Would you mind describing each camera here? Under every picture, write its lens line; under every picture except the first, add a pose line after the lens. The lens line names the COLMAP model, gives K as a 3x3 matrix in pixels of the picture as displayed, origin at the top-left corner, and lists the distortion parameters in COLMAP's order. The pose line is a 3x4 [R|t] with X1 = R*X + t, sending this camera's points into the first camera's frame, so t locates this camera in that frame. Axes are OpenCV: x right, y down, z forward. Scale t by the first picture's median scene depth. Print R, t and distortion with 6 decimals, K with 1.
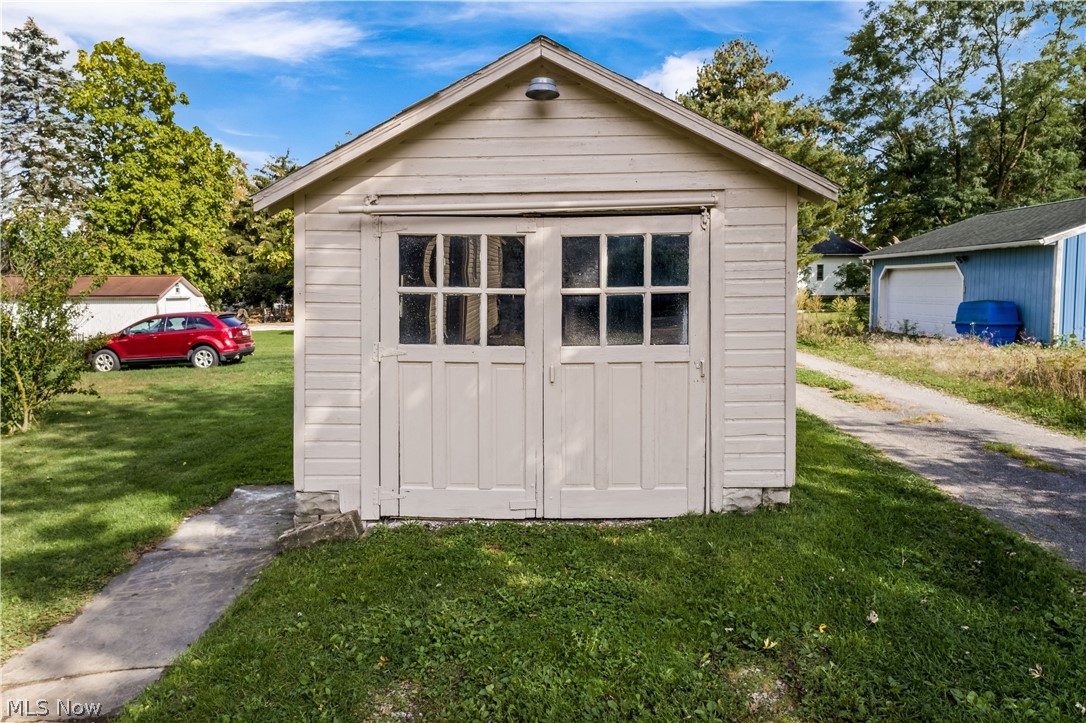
lens RADIAL K [[752.1, 0, 548.4], [0, 752.1, 365.3], [0, 0, 1]] dist [-0.020700, 0.002036]
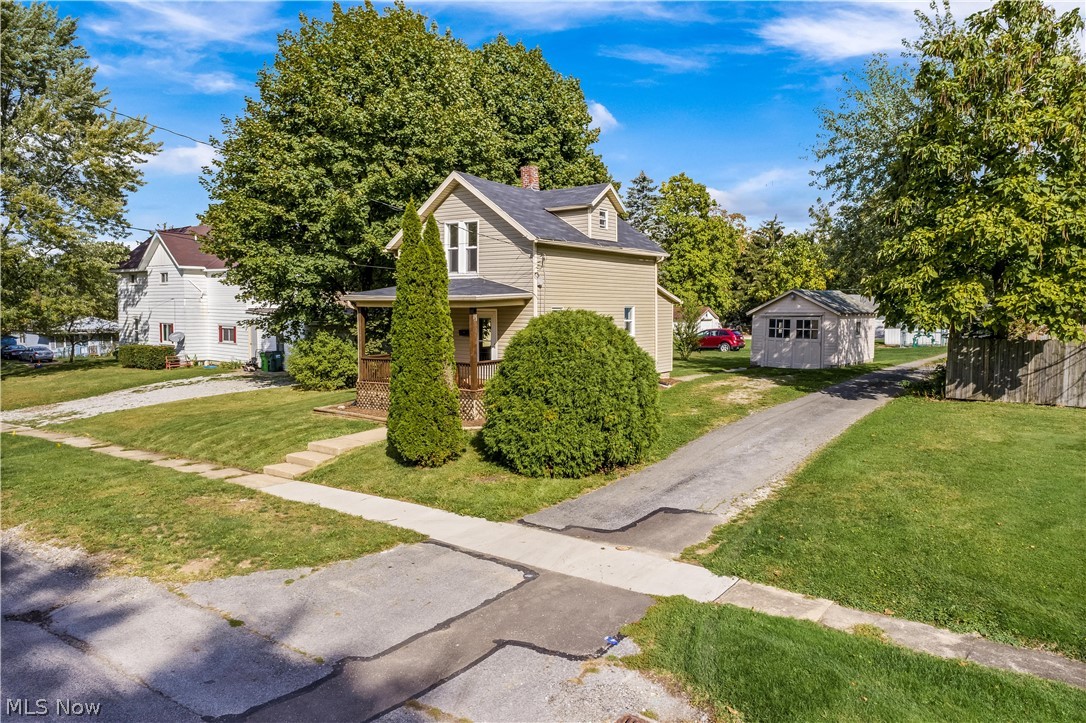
lens RADIAL K [[752.1, 0, 548.9], [0, 752.1, 359.8], [0, 0, 1]] dist [-0.020700, 0.002036]
pose [[0.807508, 0.051924, -0.587567, 0.248738], [-0.067515, 0.997708, -0.004619, 0.038685], [0.585980, 0.043400, 0.809162, -0.631733]]
